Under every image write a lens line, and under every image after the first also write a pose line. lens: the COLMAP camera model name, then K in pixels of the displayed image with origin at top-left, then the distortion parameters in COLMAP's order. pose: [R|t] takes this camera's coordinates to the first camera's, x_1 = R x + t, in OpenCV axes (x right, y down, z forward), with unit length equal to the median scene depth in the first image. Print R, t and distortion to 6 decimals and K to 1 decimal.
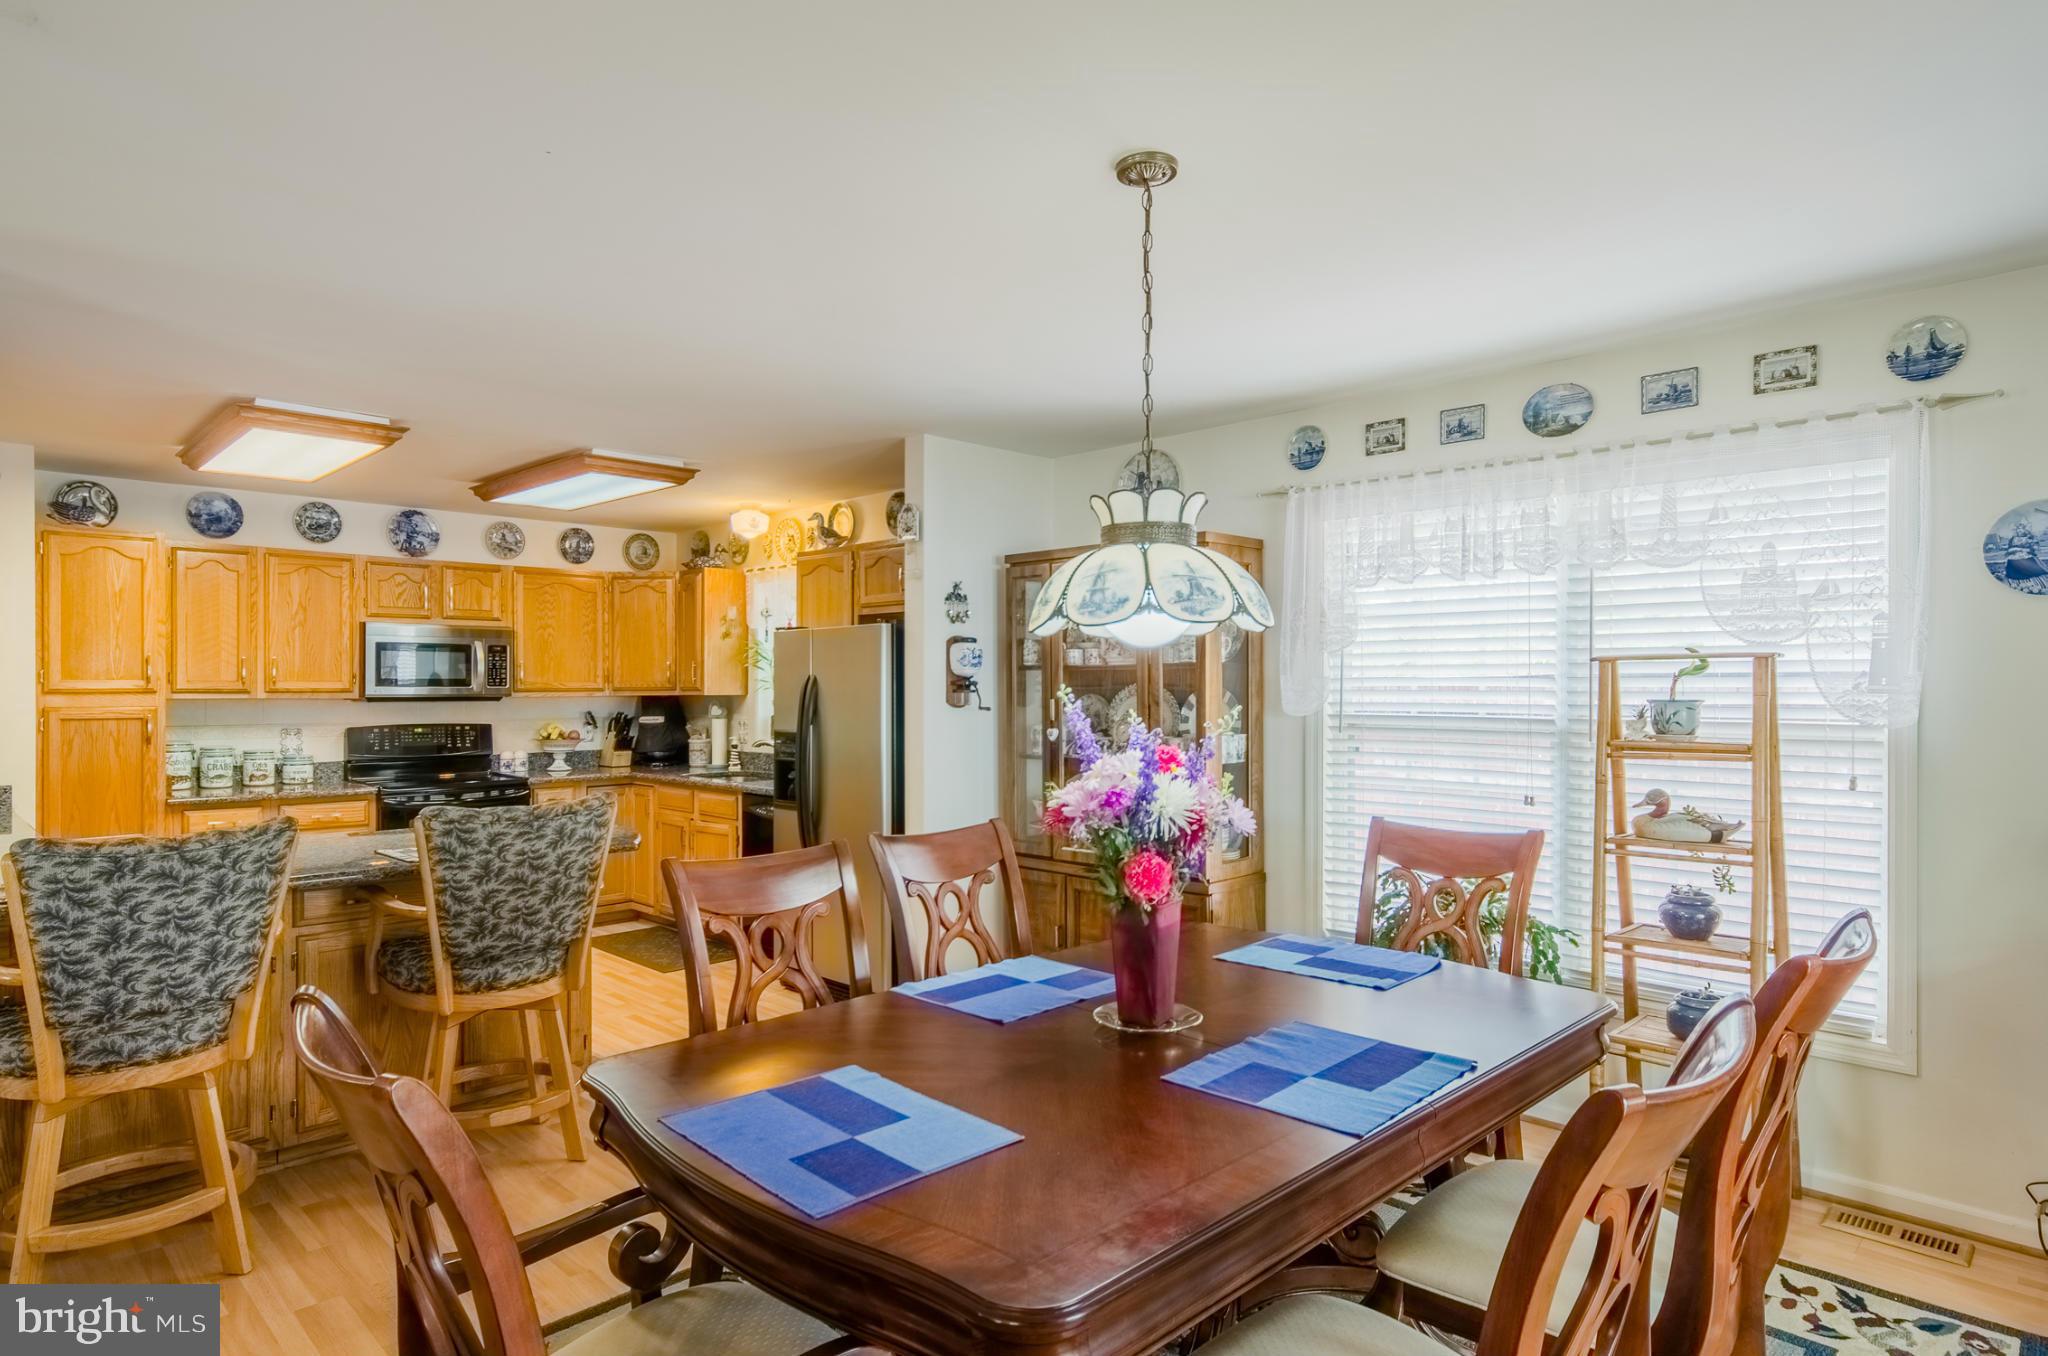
lens RADIAL K [[1134.4, 0, 1013.8], [0, 1134.4, 686.5], [0, 0, 1]] dist [-0.001346, 0.002641]
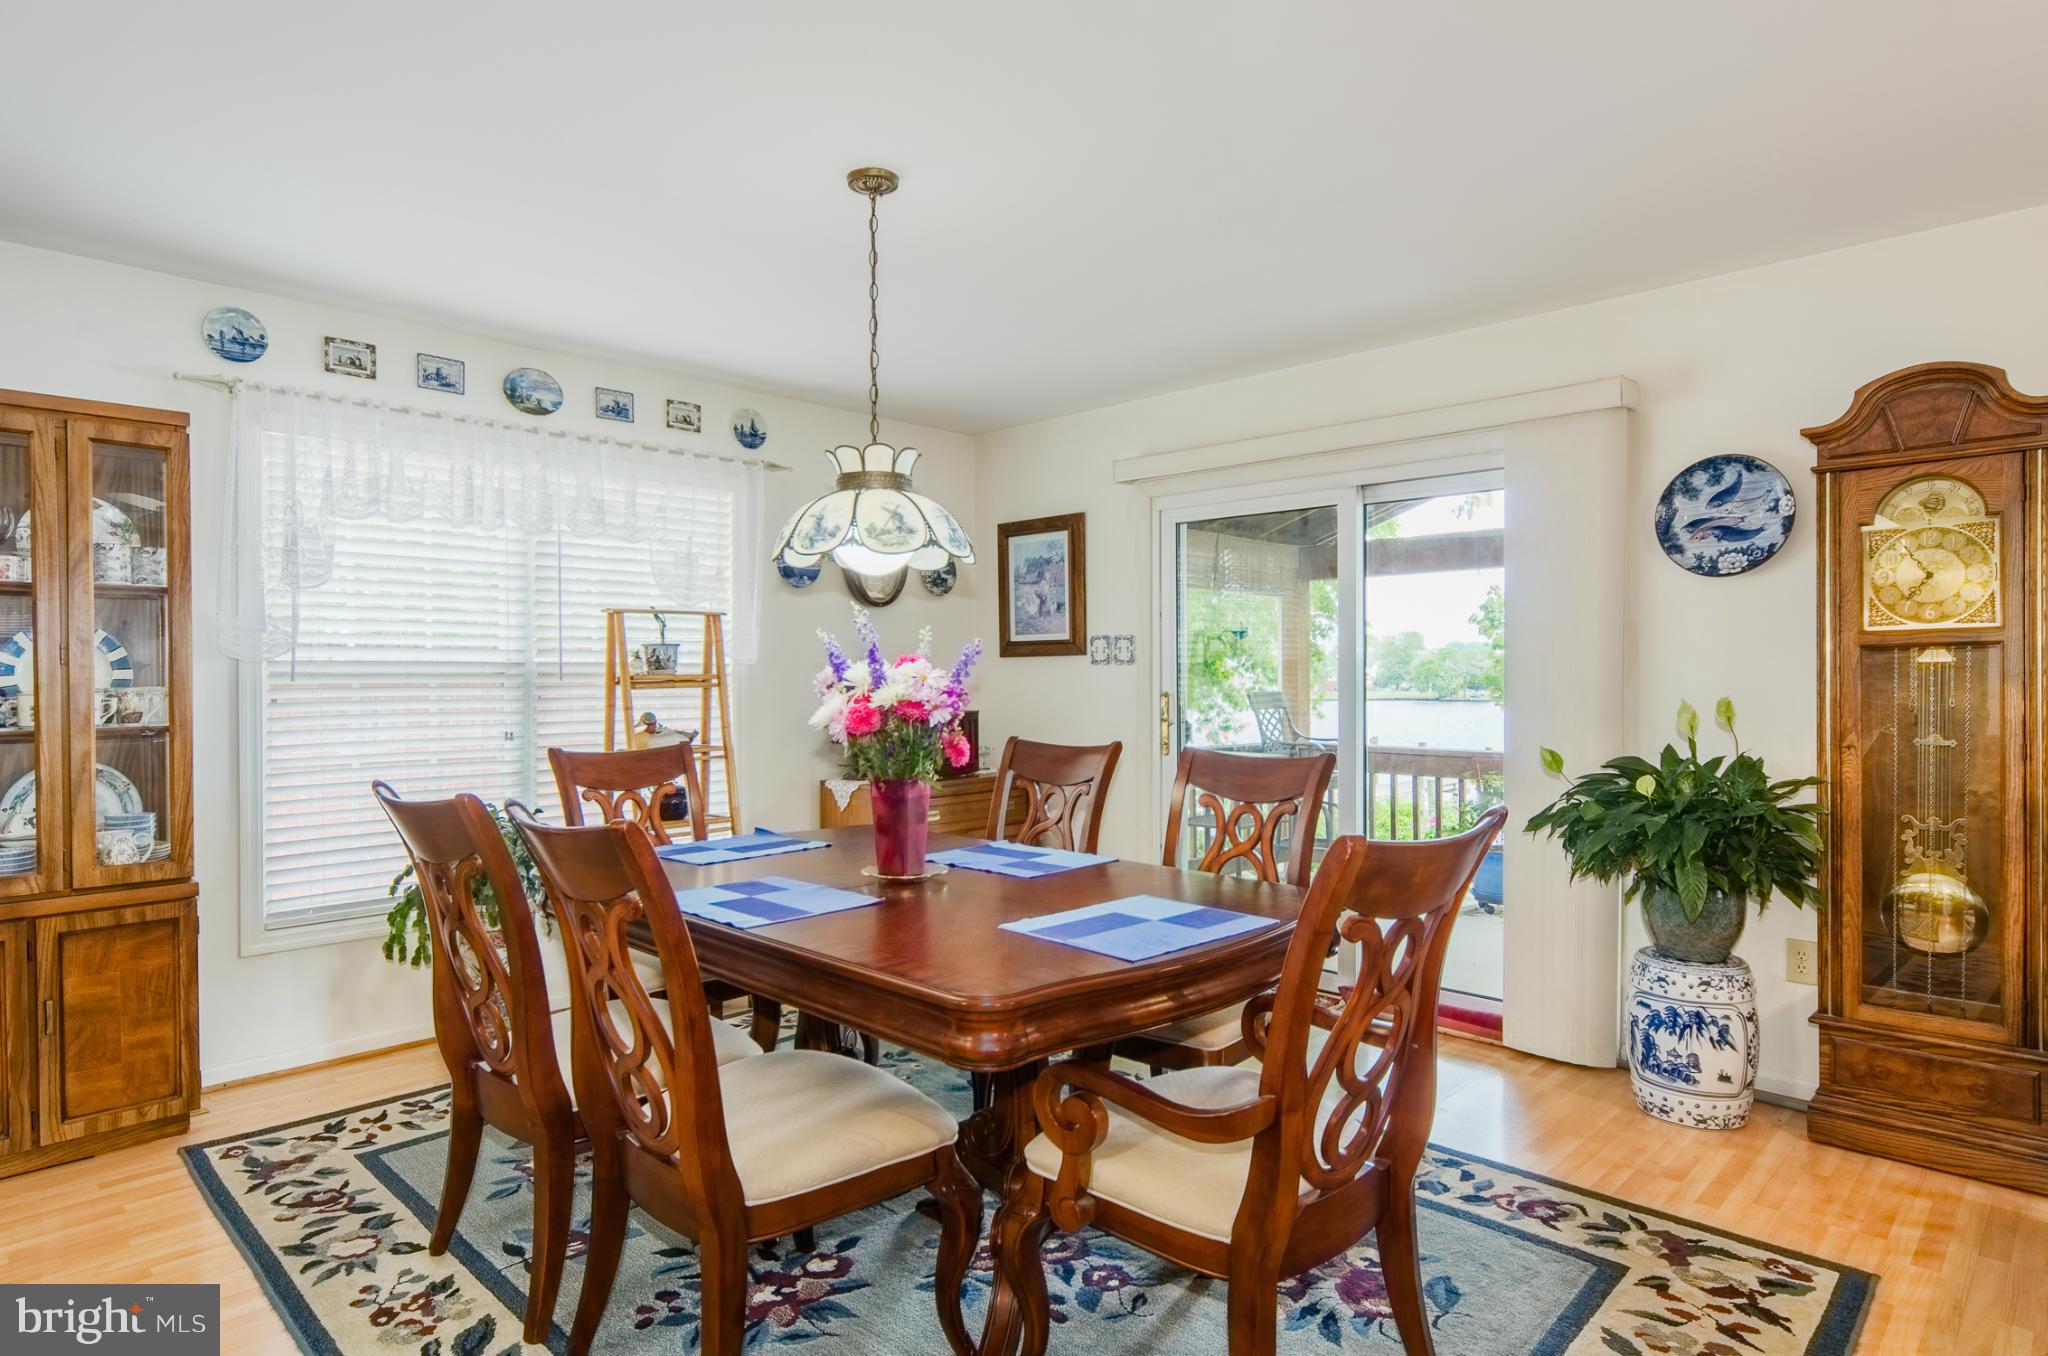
lens RADIAL K [[1134.4, 0, 1042.1], [0, 1134.4, 682.9], [0, 0, 1]] dist [-0.001346, 0.002641]
pose [[-0.023373, -0.015618, 0.999605, -0.431436], [-0.005061, 0.999867, 0.015504, 0.019089], [-0.999714, -0.004697, -0.023449, 0.323635]]
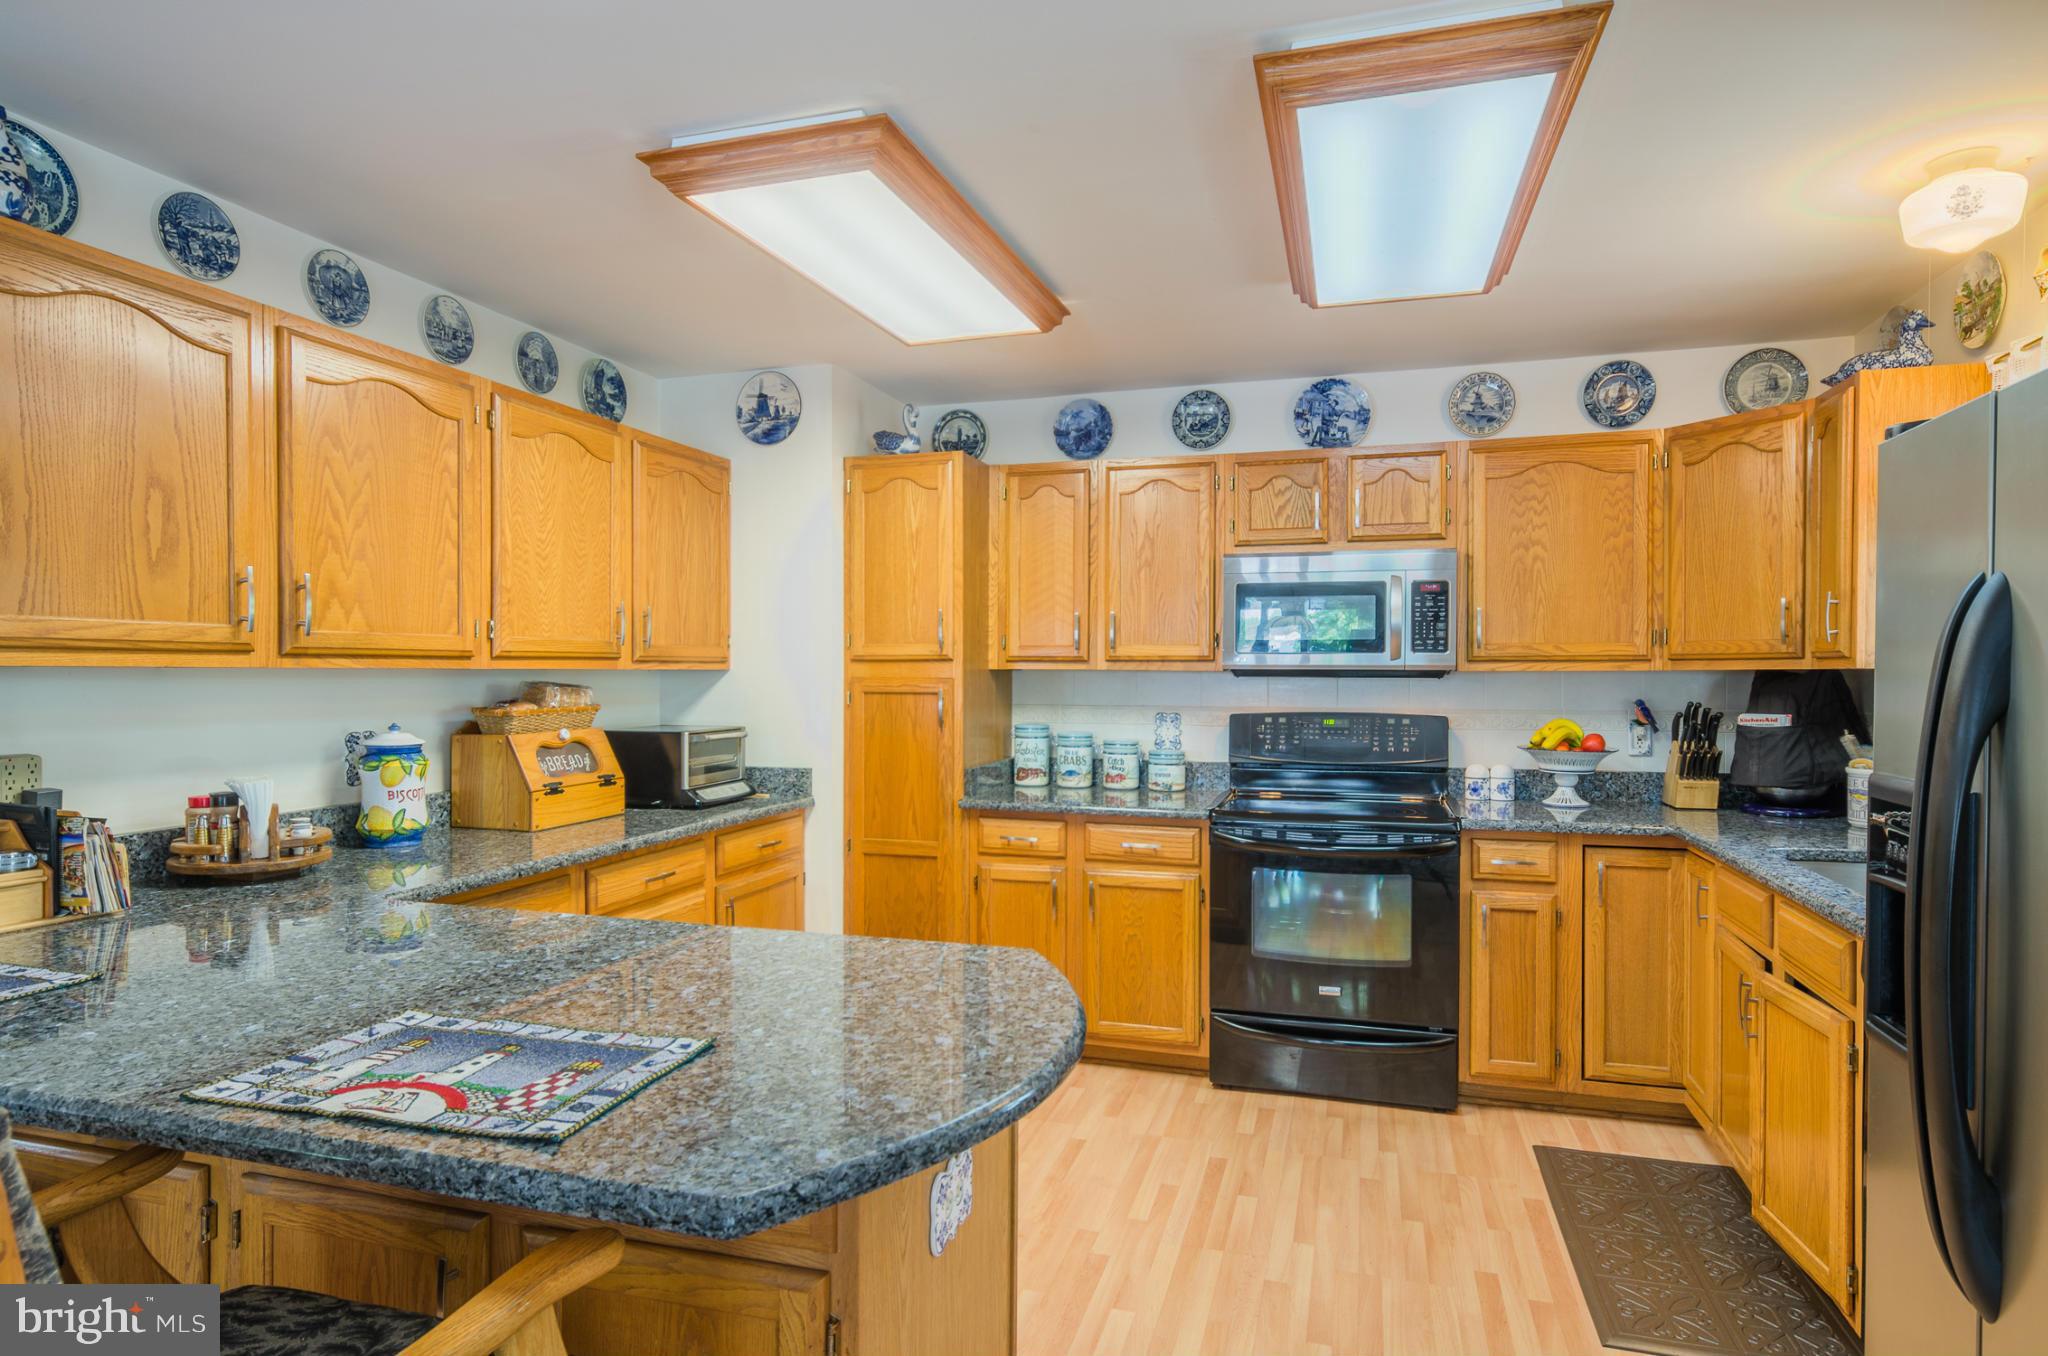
lens RADIAL K [[1134.4, 0, 1020.8], [0, 1134.4, 689.8], [0, 0, 1]] dist [-0.001346, 0.002641]
pose [[0.472465, 0.016321, -0.881199, -0.050834], [-0.003289, 0.999854, 0.016755, 0.011283], [0.881344, -0.005018, 0.472449, 0.614623]]
